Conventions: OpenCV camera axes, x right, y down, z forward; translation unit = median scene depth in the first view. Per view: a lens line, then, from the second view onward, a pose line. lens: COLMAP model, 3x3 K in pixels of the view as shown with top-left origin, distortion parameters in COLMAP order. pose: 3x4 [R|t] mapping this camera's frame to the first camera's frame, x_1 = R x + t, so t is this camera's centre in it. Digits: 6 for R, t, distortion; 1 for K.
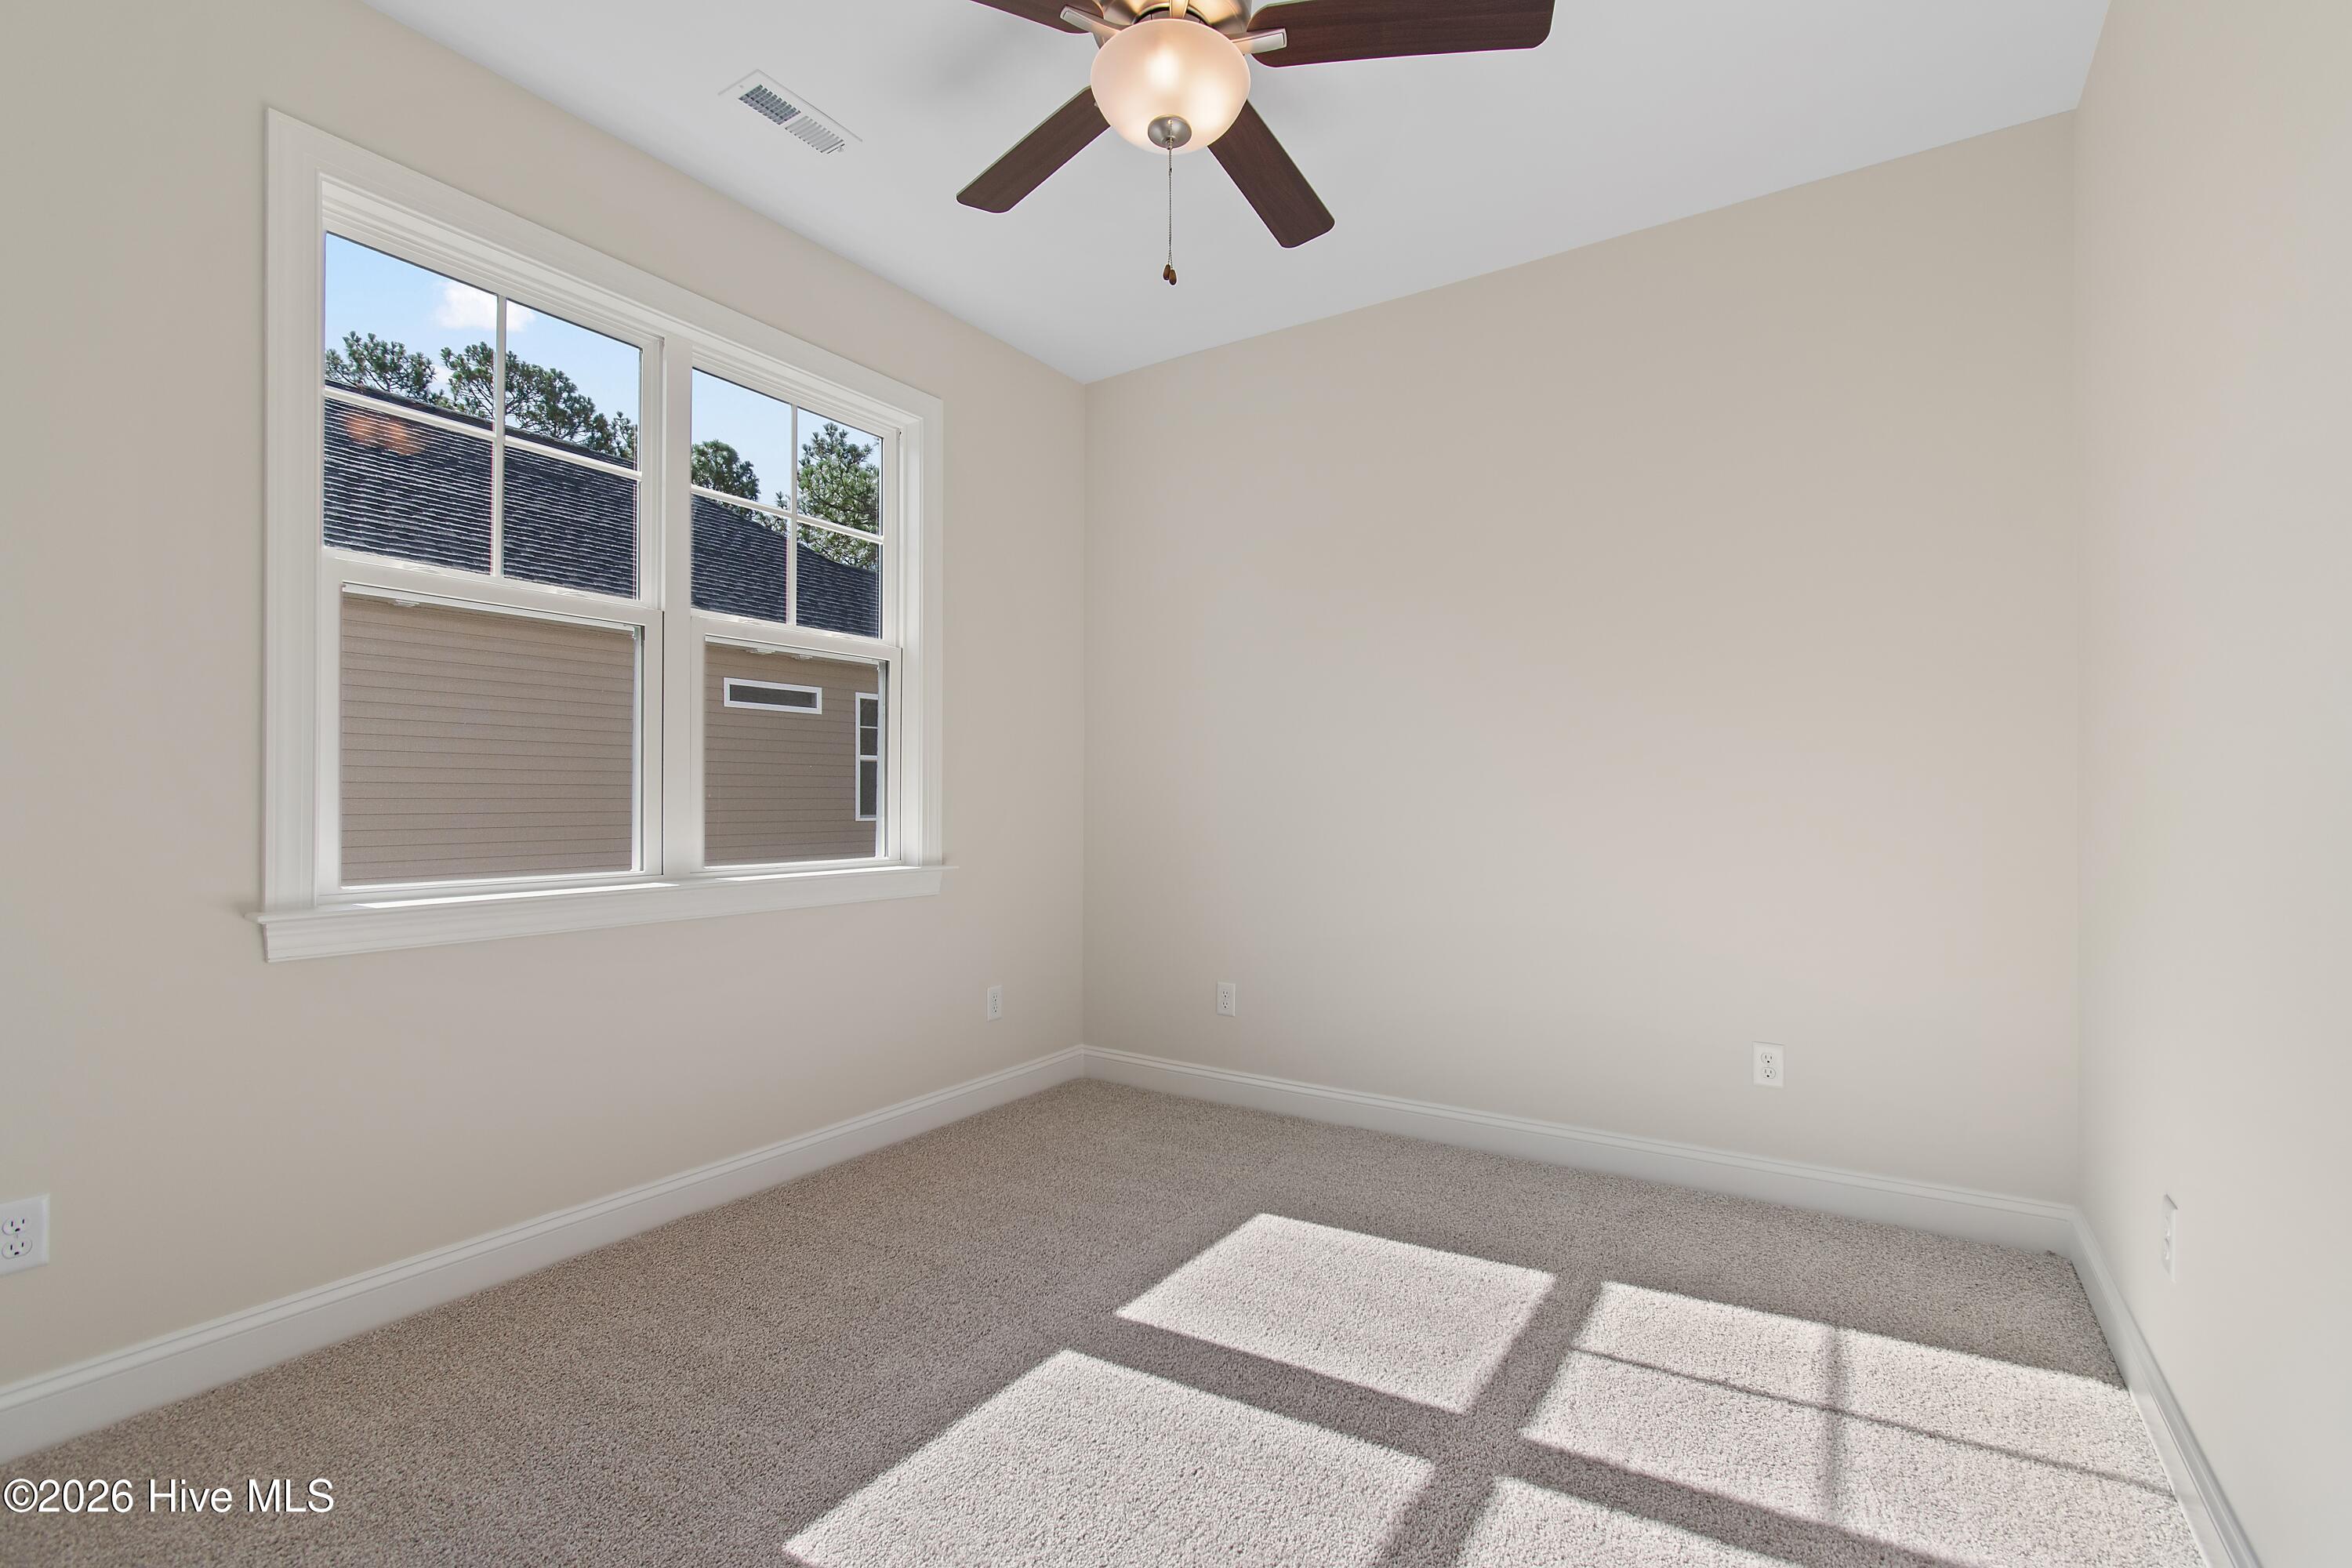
lens RADIAL K [[1041.1, 0, 1160.5], [0, 1041.1, 804.6], [0, 0, 1]] dist [0.004410, -0.001219]
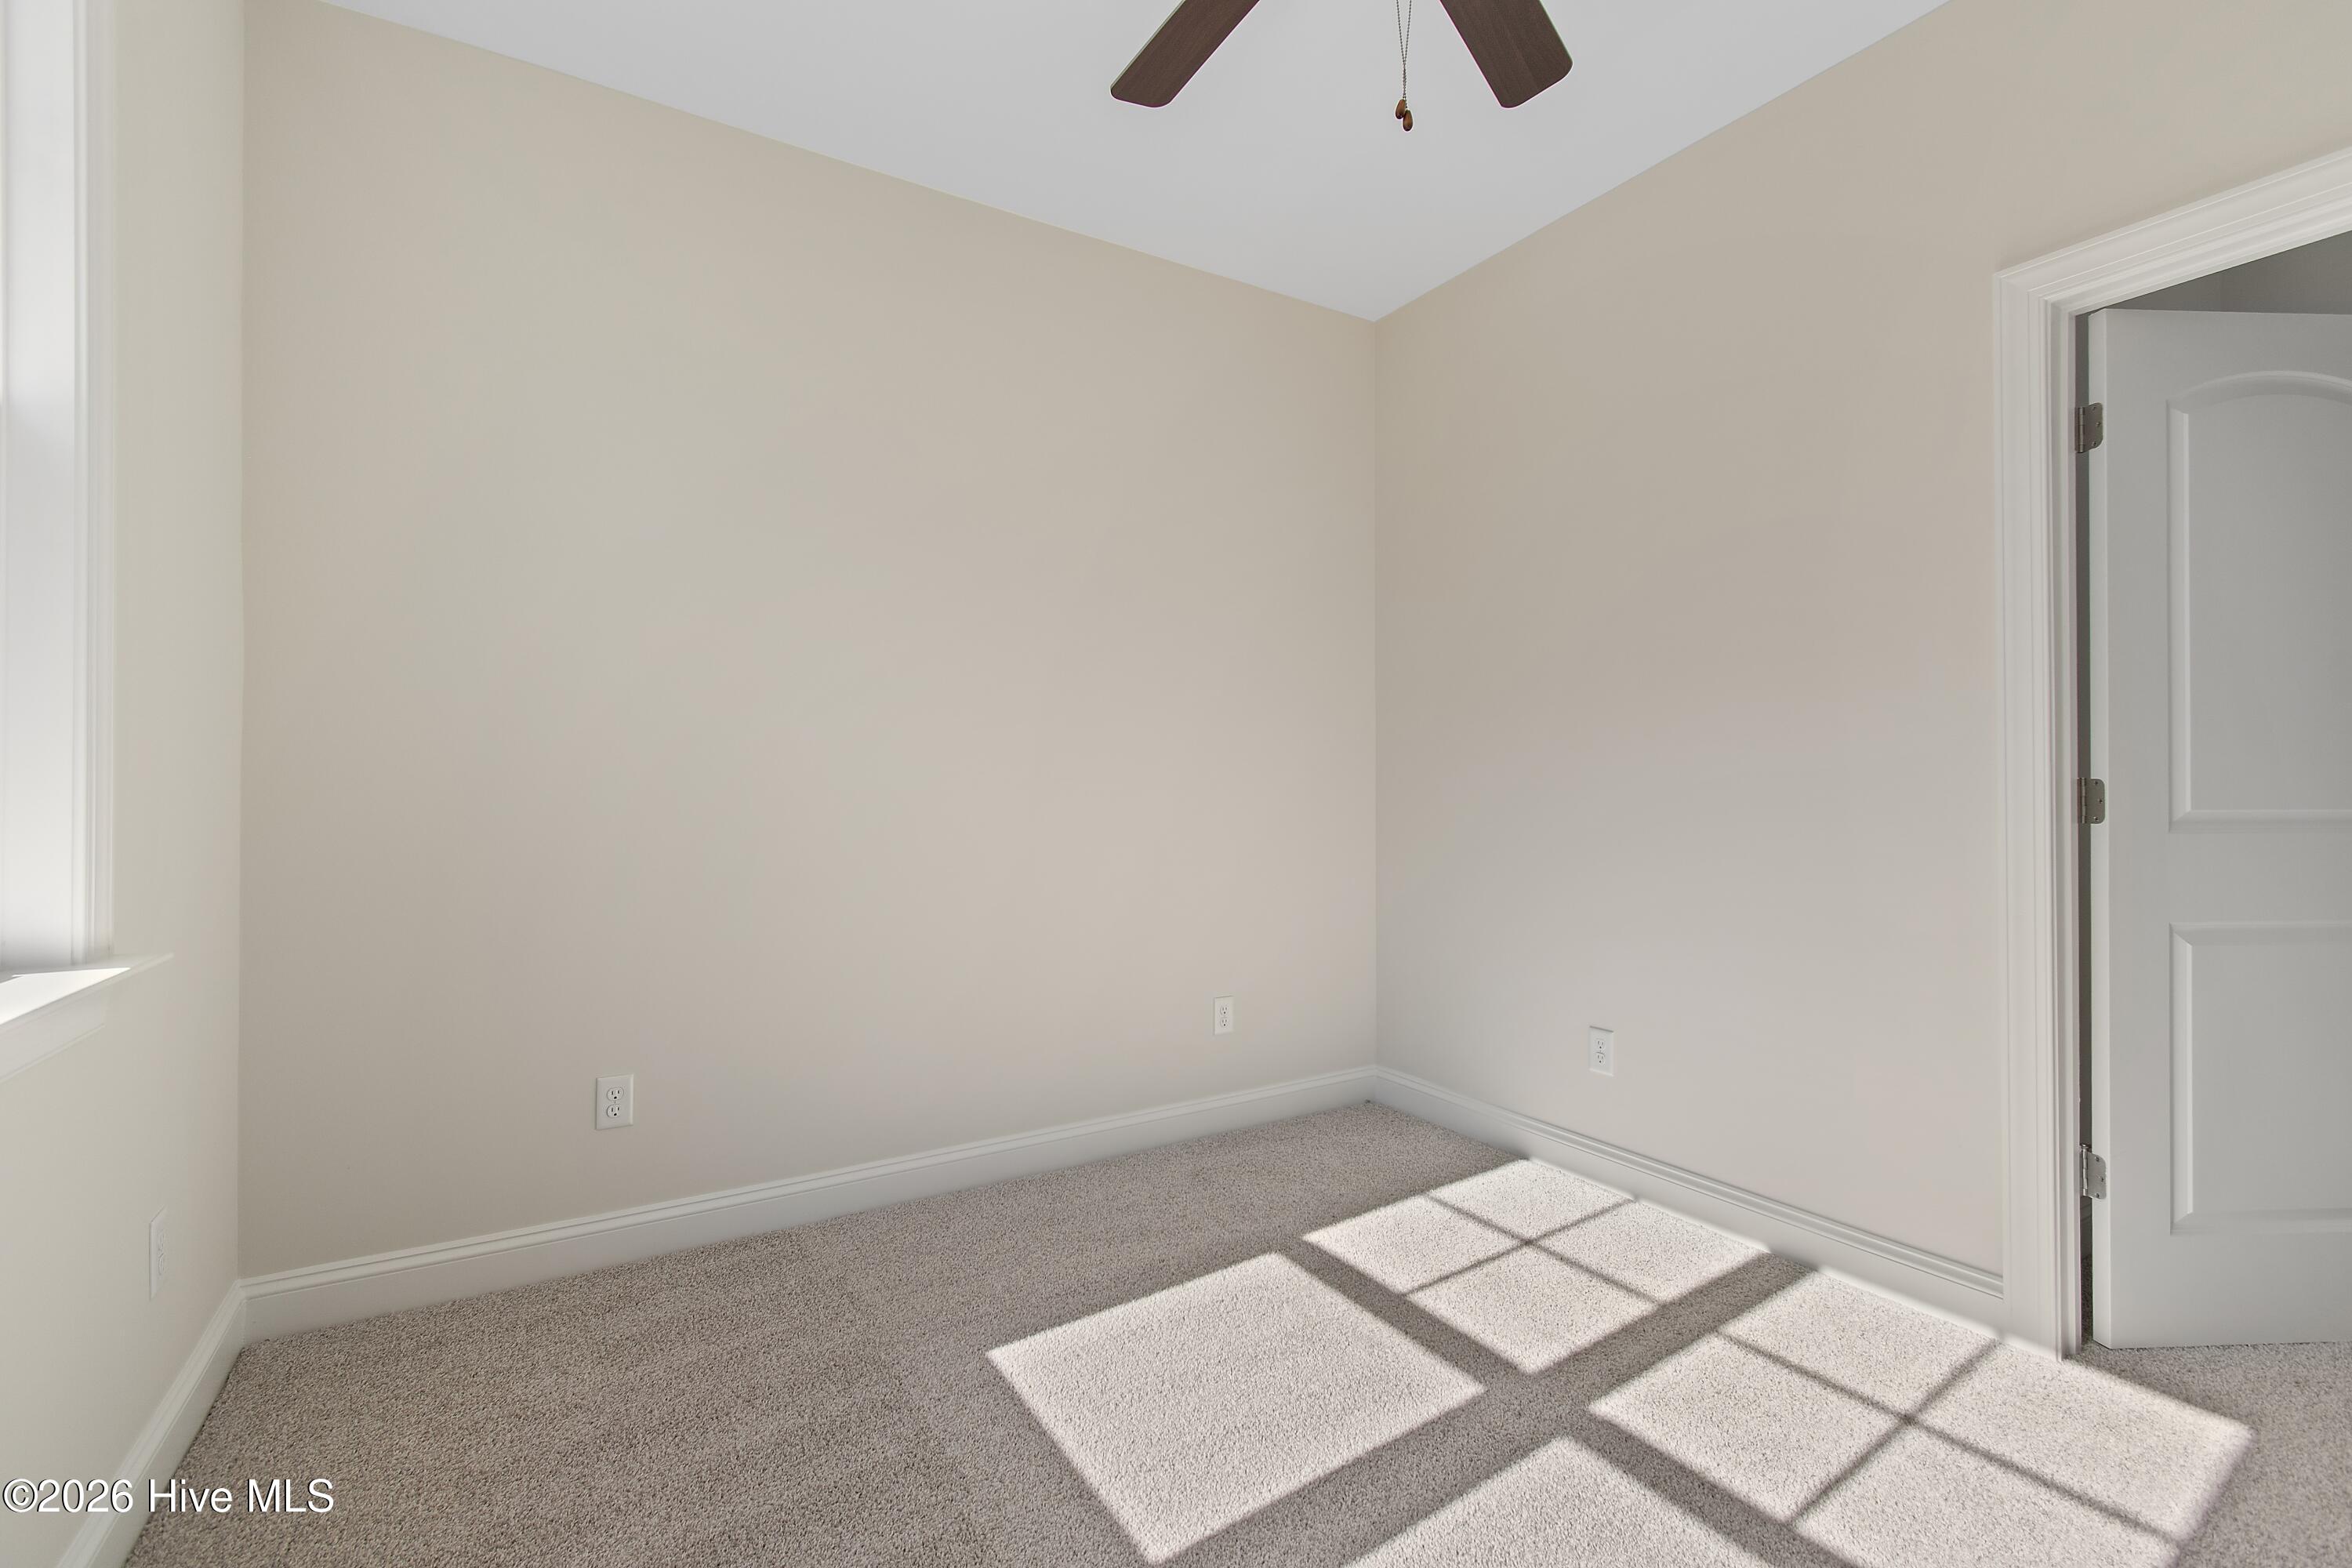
lens RADIAL K [[1027.0, 0, 1181.5], [0, 1027.0, 782.6], [0, 0, 1]] dist [0.001534, -0.000030]
pose [[0.436196, 0.002531, 0.899848, -0.552359], [0.012366, 0.999885, -0.008806, -0.005173], [-0.899767, 0.014969, 0.436114, 0.603369]]
